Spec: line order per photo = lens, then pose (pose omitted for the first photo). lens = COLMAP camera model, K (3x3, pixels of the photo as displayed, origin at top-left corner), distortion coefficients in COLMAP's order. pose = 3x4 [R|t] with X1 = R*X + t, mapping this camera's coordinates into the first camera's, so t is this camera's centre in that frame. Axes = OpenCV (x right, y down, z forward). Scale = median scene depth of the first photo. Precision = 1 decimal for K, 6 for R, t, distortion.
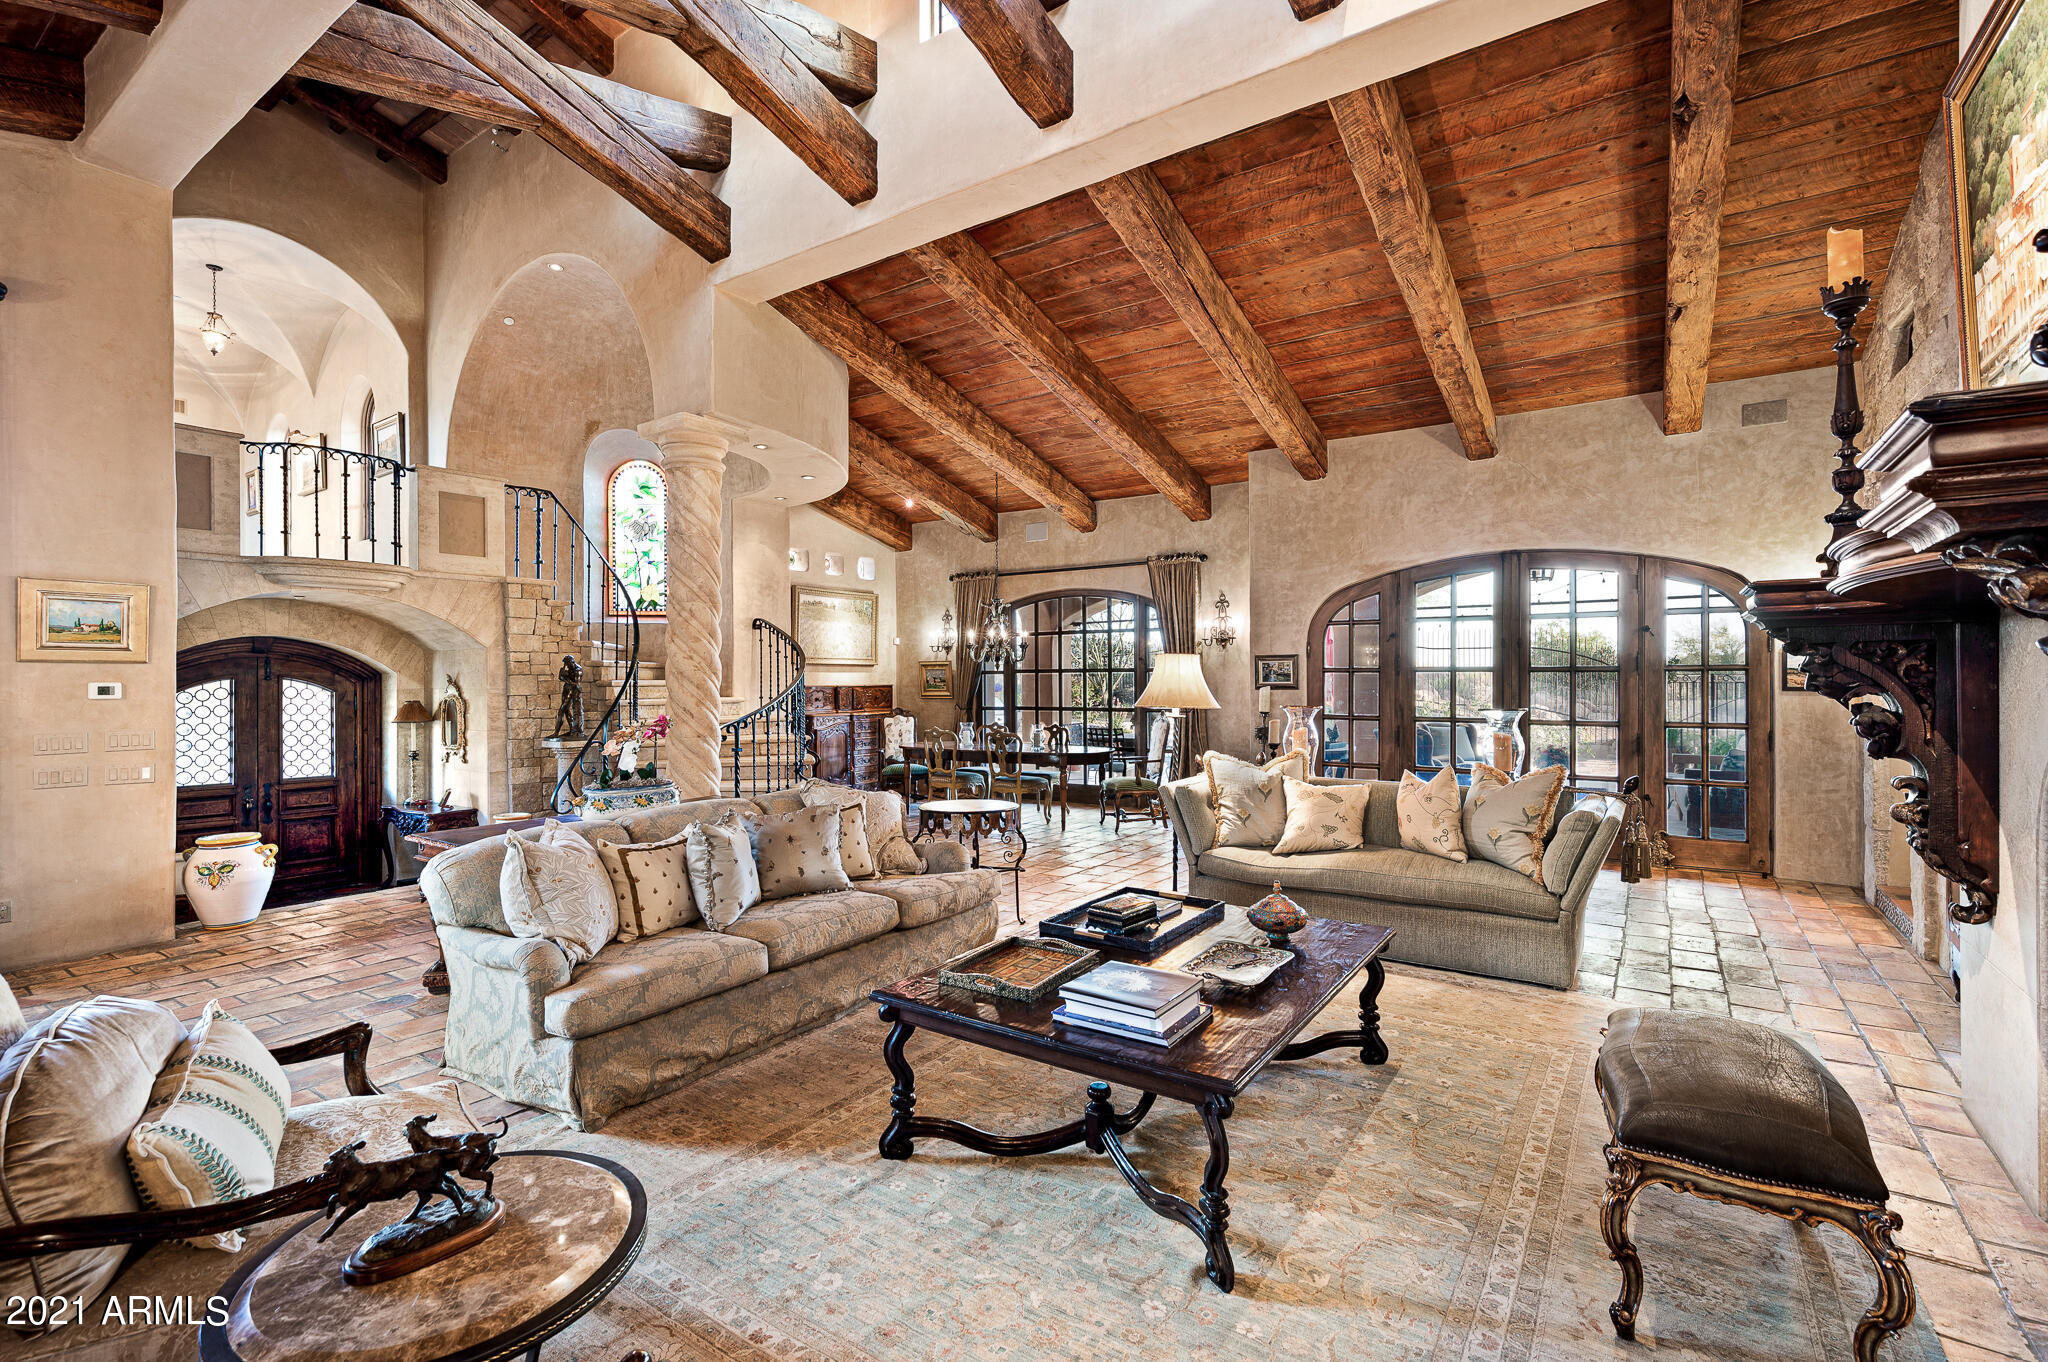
lens RADIAL K [[920.6, 0, 1024.0], [0, 920.6, 681.0], [0, 0, 1]] dist [-0.001352, 0.000030]
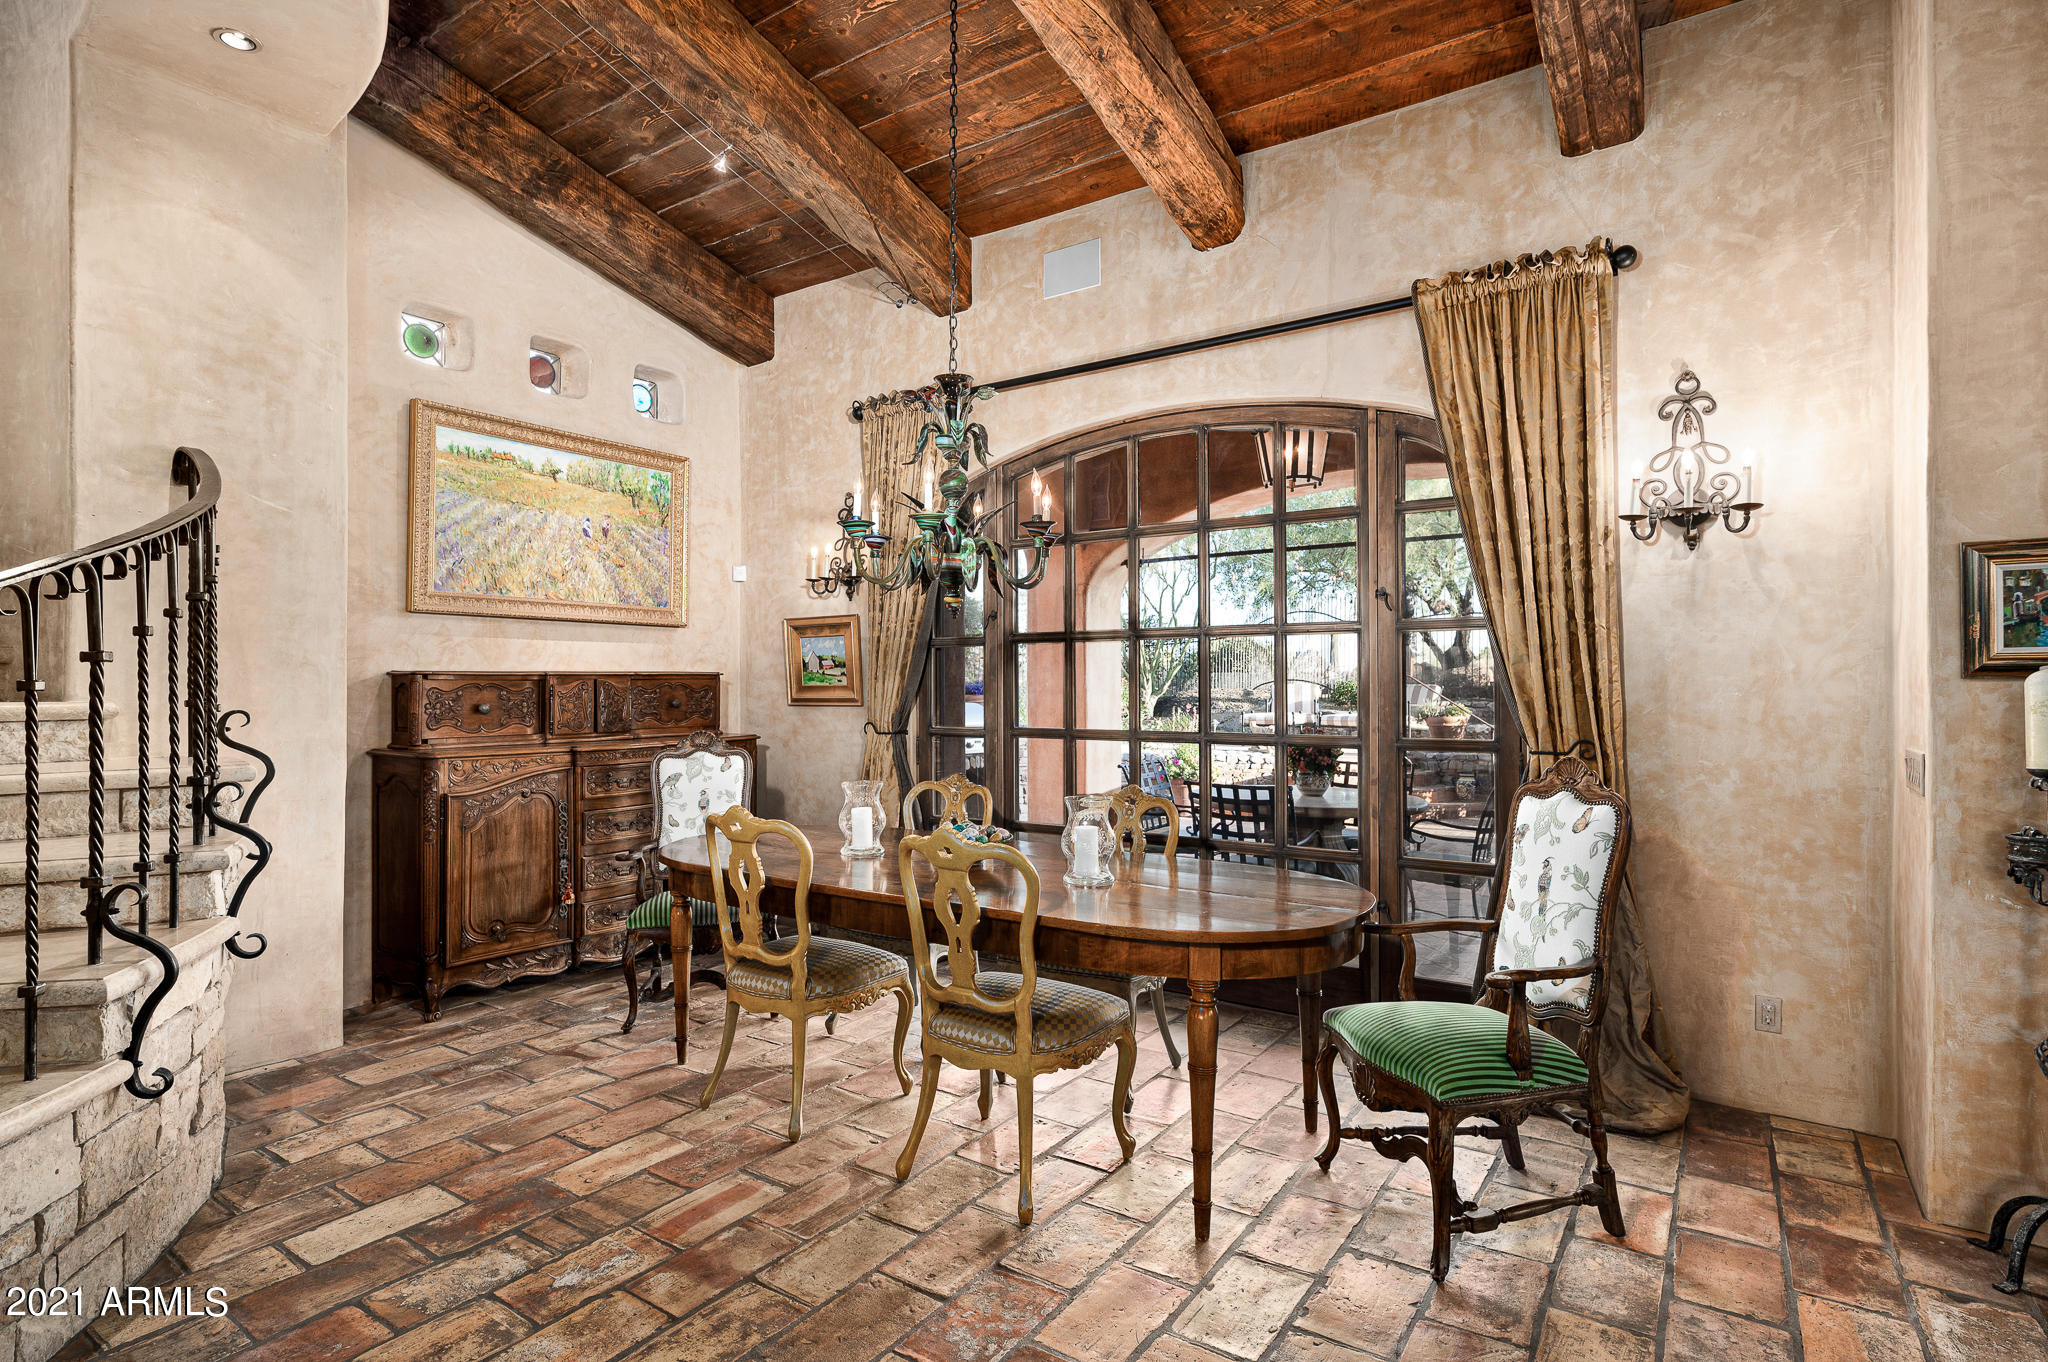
lens RADIAL K [[1034.9, 0, 1006.8], [0, 1034.9, 680.2], [0, 0, 1]] dist [-0.000362, 0.000816]
pose [[0.999800, 0.004324, -0.019543, -0.005700], [-0.004445, 0.999971, -0.006151, 0.013271], [0.019516, 0.006236, 0.999790, 0.762123]]
